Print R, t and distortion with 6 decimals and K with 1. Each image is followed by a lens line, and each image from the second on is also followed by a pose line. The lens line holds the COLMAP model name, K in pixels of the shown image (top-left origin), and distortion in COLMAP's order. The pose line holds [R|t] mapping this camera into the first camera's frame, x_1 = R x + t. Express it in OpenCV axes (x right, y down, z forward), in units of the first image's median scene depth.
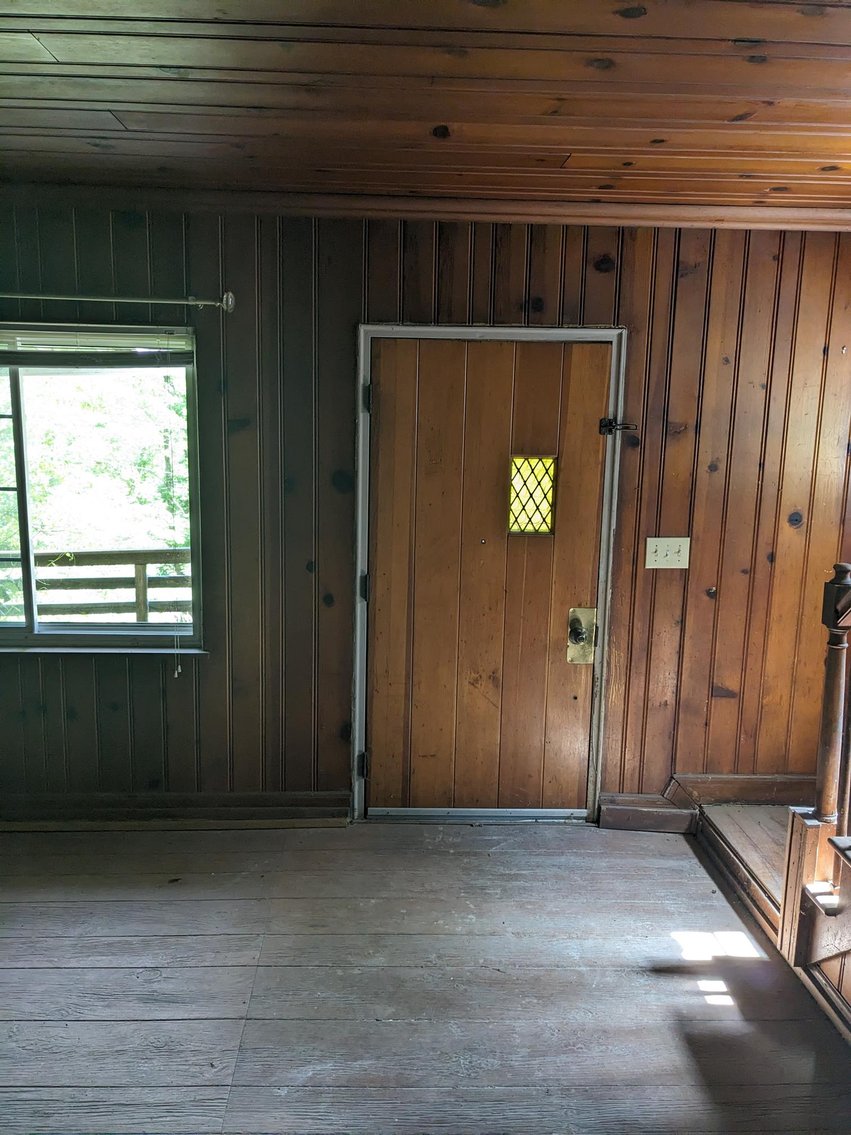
lens RADIAL K [[914.8, 0, 425.8], [0, 914.8, 554.9], [0, 0, 1]] dist [0.017741, -0.009207]
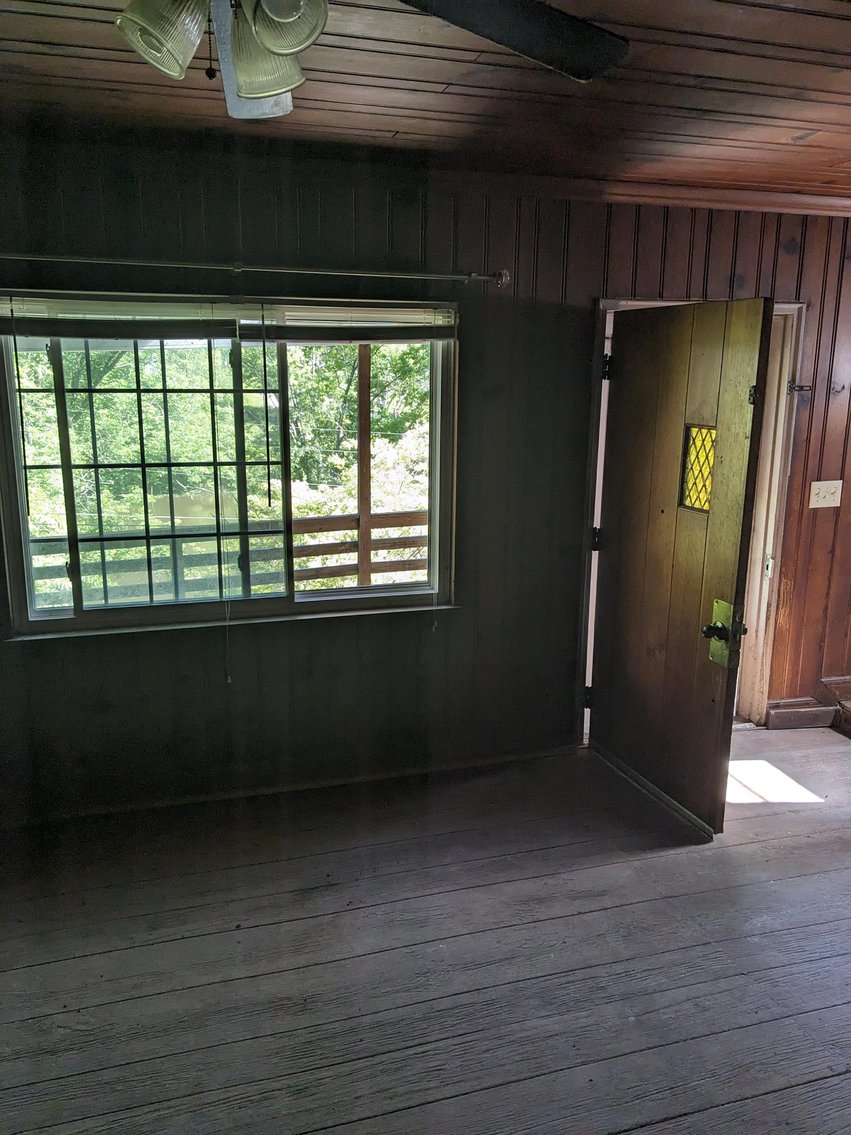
lens RADIAL K [[908.2, 0, 425.5], [0, 908.2, 567.5], [0, 0, 1]] dist [0.030691, -0.003352]
pose [[0.967419, -0.067302, 0.244071, -0.536023], [0.054504, 0.996780, 0.058820, -0.005236], [-0.247244, -0.043601, 0.967972, -0.026666]]
